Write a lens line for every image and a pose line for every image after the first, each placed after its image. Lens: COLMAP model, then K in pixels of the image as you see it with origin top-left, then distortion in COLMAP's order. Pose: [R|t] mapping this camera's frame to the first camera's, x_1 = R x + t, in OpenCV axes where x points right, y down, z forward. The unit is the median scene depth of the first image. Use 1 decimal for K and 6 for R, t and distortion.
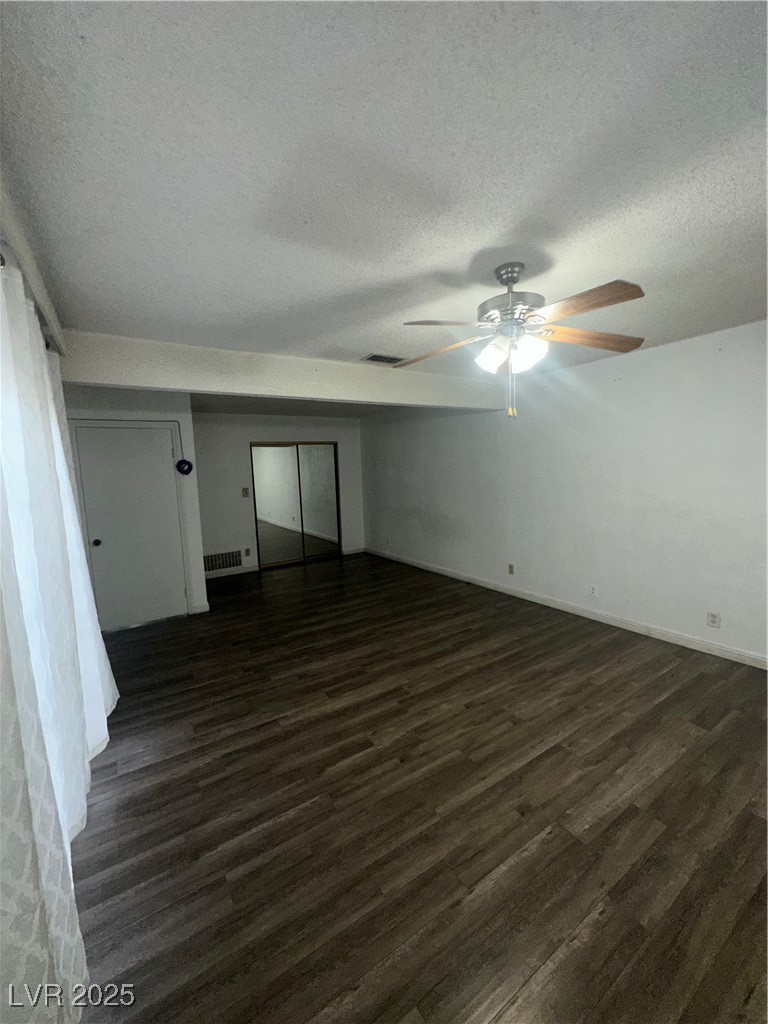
lens RADIAL K [[409.5, 0, 384.9], [0, 409.5, 511.0], [0, 0, 1]] dist [-0.002561, 0.000477]
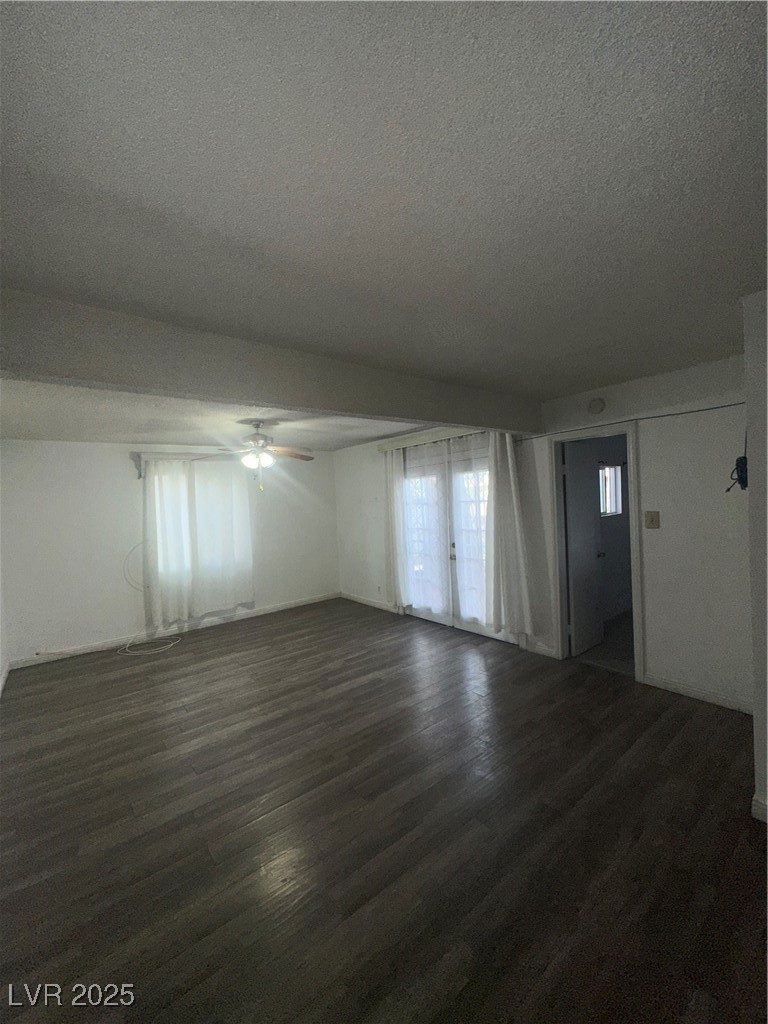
lens RADIAL K [[409.5, 0, 381.3], [0, 409.5, 513.5], [0, 0, 1]] dist [-0.002561, 0.000477]
pose [[-0.992032, 0.091395, -0.086717, -0.072669], [0.079096, 0.987549, 0.135979, -0.230557], [0.098065, 0.128036, -0.986909, 2.088928]]
